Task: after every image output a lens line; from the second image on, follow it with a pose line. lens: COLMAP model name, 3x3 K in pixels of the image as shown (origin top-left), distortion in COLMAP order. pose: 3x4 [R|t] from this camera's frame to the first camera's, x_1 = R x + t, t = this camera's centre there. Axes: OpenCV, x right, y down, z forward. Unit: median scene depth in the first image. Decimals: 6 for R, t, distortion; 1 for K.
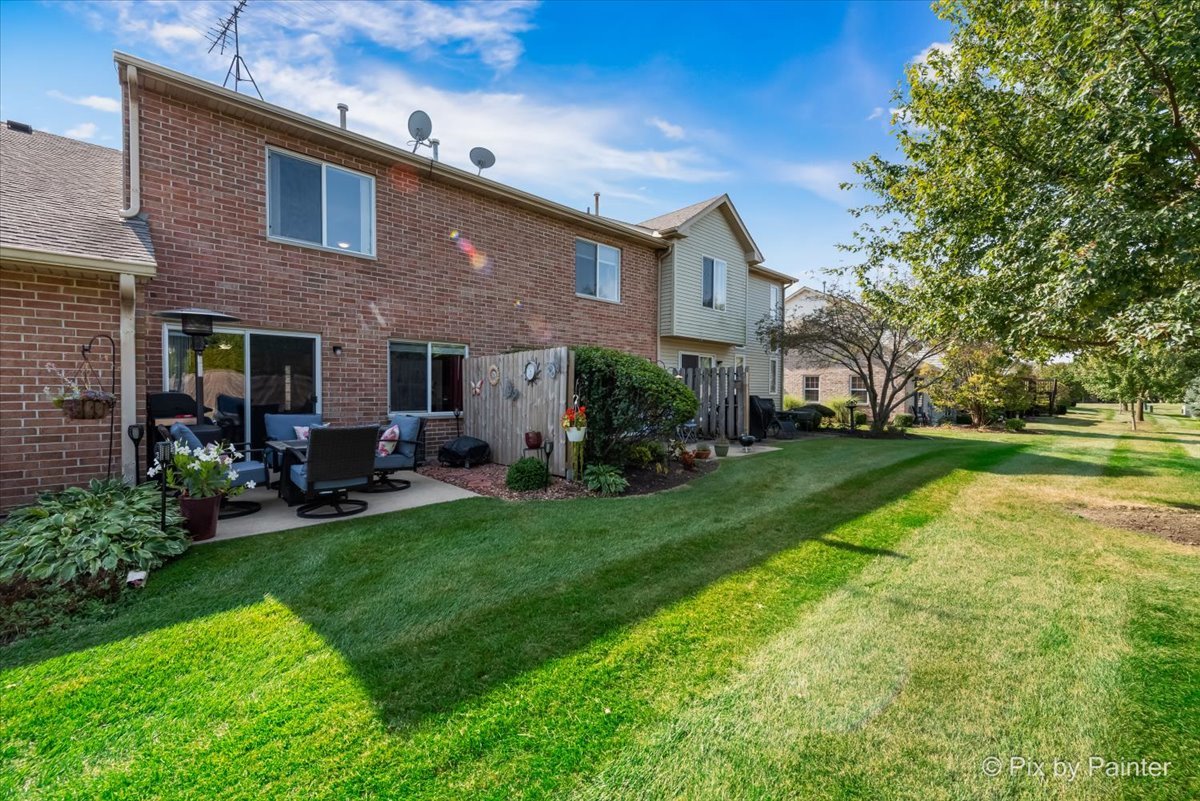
lens RADIAL K [[490.2, 0, 600.6], [0, 490.2, 397.9], [0, 0, 1]] dist [0.002277, -0.001585]
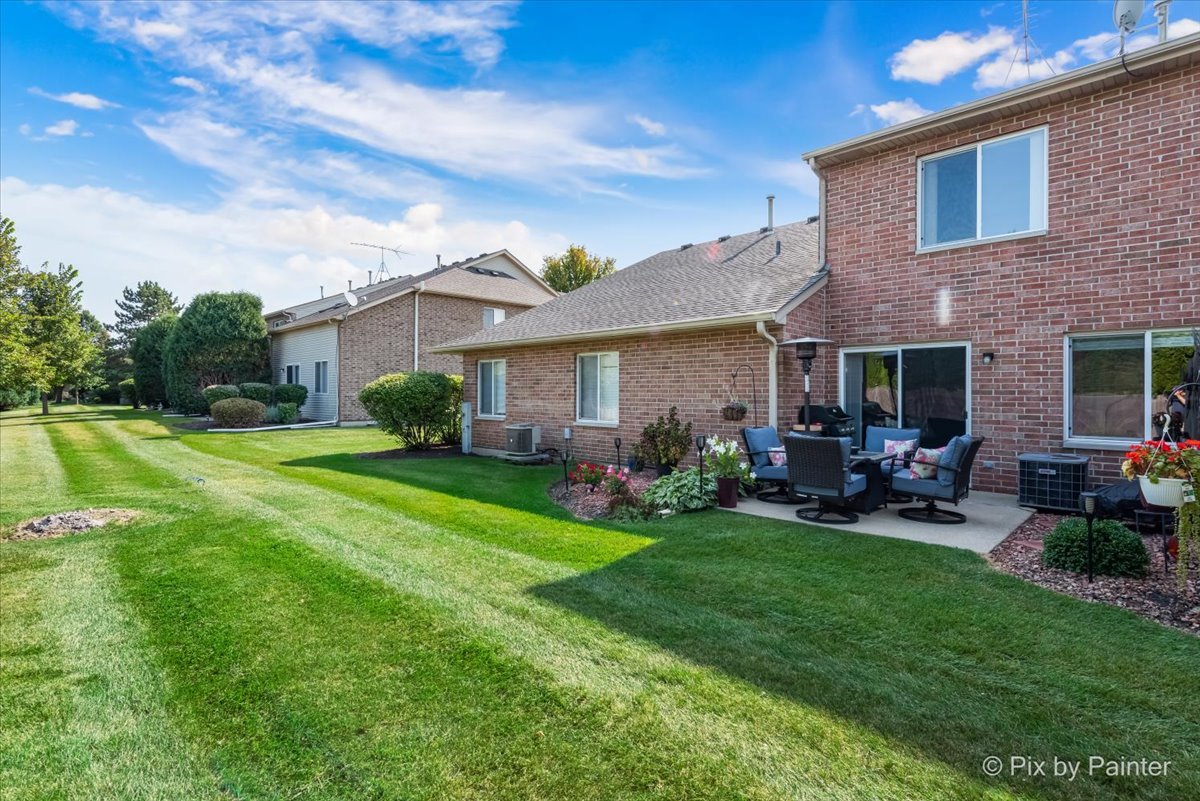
lens RADIAL K [[578.5, 0, 600.4], [0, 578.5, 398.0], [0, 0, 1]] dist [-0.001073, 0.000081]
pose [[0.012945, -0.006304, -0.999896, 0.452604], [-0.025920, 0.999642, -0.006638, -0.003625], [0.999580, 0.026003, 0.012777, 0.326192]]
